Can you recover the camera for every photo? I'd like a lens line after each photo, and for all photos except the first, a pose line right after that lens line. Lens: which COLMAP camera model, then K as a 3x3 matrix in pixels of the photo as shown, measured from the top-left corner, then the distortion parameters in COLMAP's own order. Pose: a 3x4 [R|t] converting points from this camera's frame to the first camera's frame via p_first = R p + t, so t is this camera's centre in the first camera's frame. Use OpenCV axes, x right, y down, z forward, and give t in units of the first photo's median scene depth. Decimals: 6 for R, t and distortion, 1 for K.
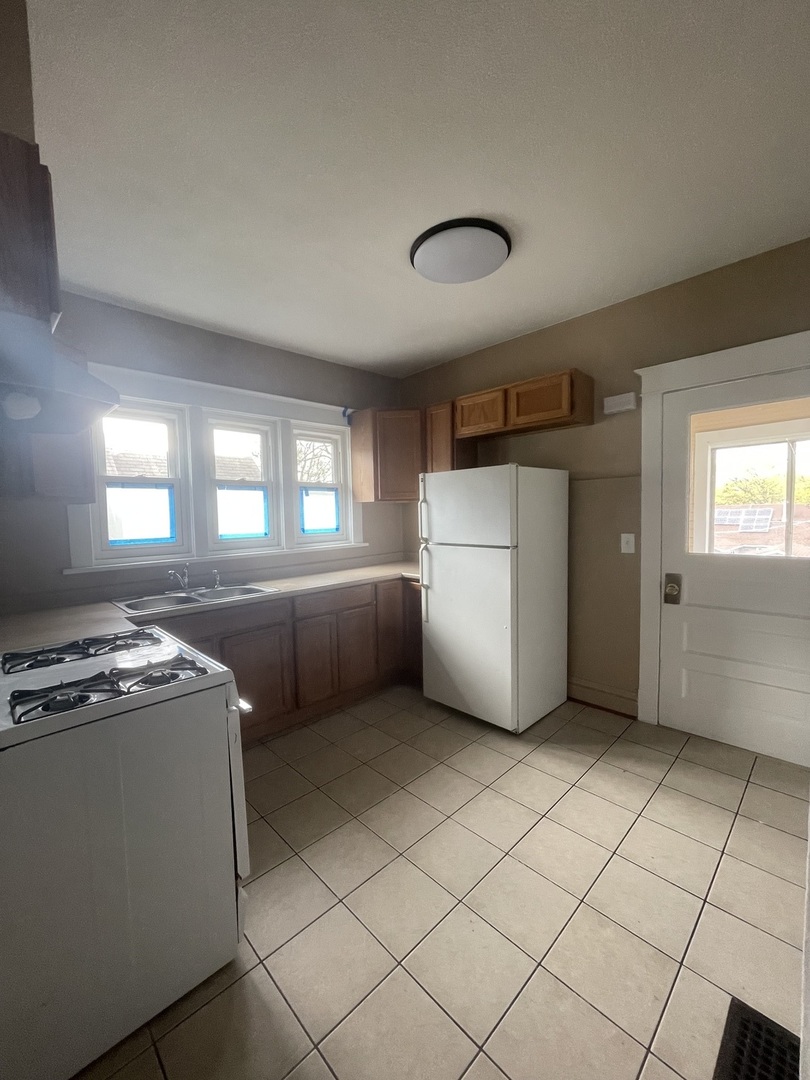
lens RADIAL K [[435.9, 0, 397.1], [0, 435.9, 537.5], [0, 0, 1]] dist [0.001776, -0.000642]
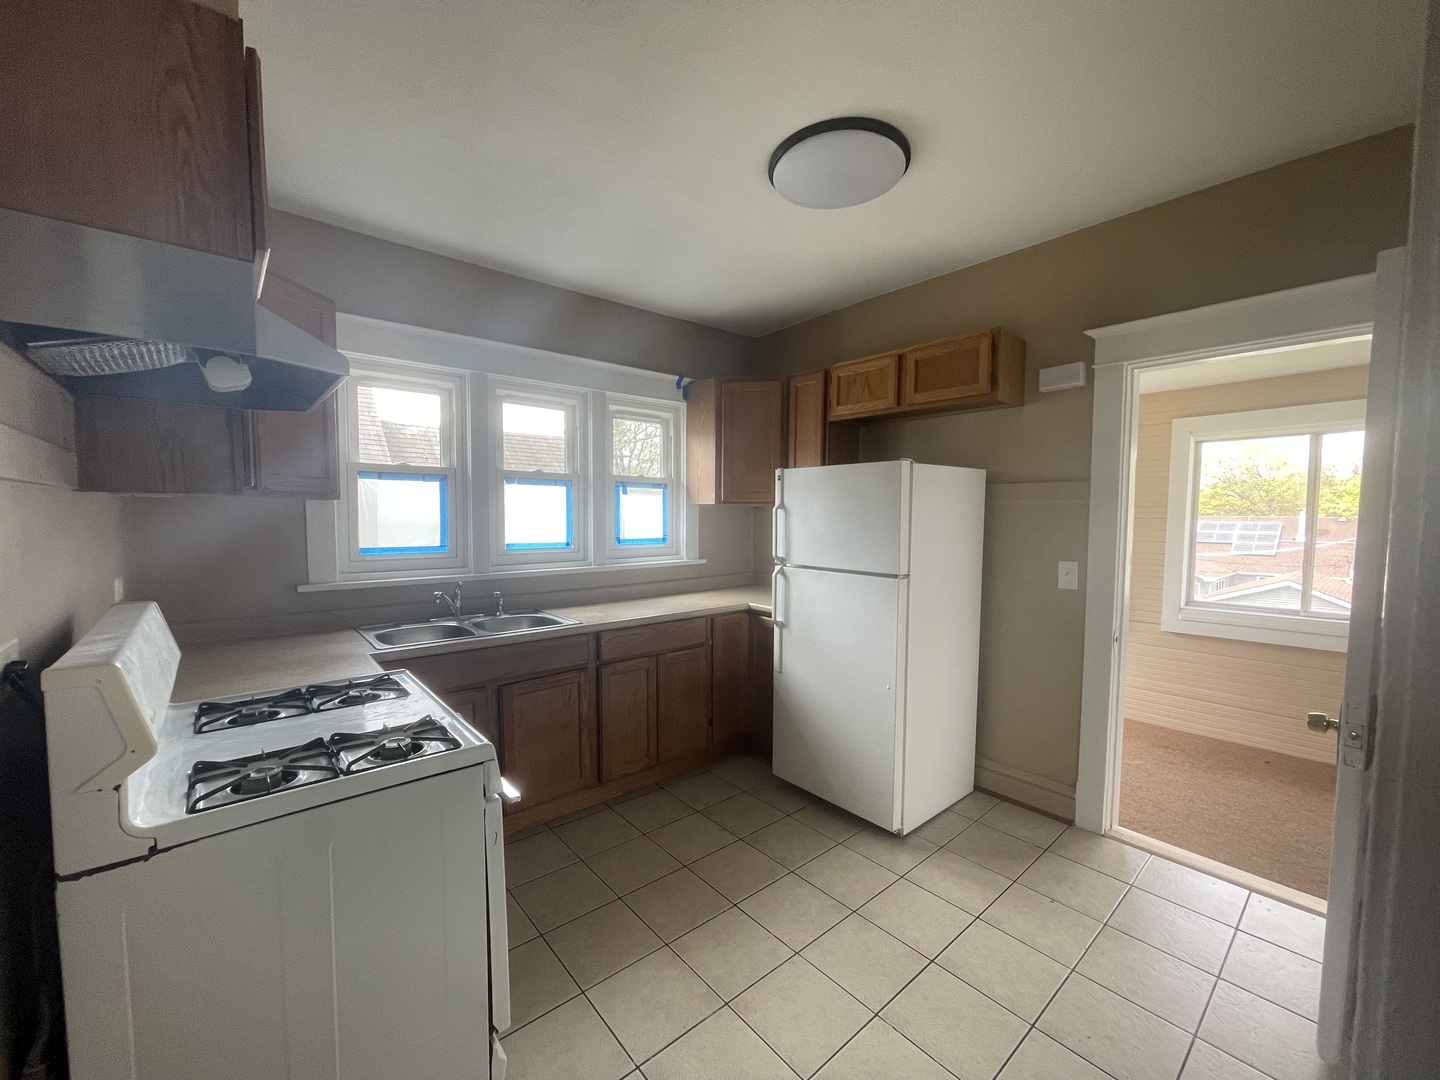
lens RADIAL K [[576.4, 0, 722.6], [0, 576.4, 541.0], [0, 0, 1]] dist [0.000531, -0.000003]
pose [[0.997800, 0.031956, -0.058090, 0.022570], [-0.032201, 0.999476, -0.003285, -0.020608], [0.057955, 0.005149, 0.998306, 0.034498]]
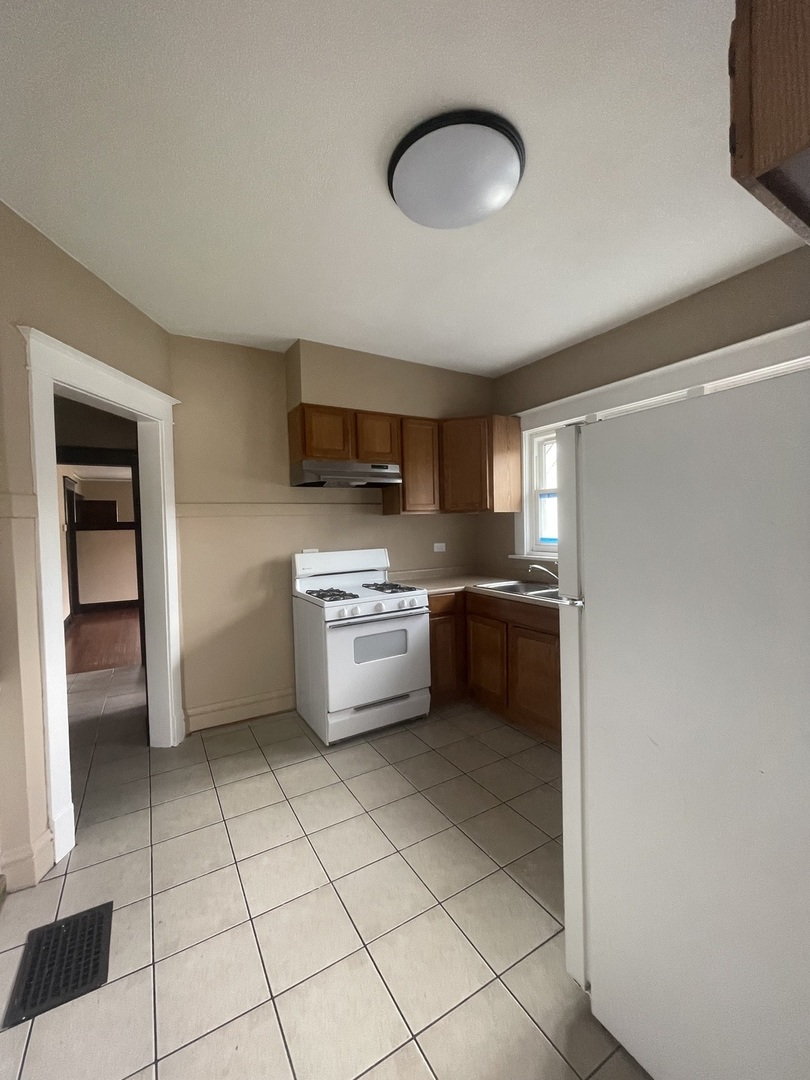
lens RADIAL K [[435.9, 0, 397.1], [0, 435.9, 537.5], [0, 0, 1]] dist [0.001776, -0.000642]
pose [[-0.234159, 0.060675, -0.970303, 0.665954], [-0.030075, 0.997121, 0.069610, -0.066915], [0.971733, 0.045482, -0.231660, 0.796613]]
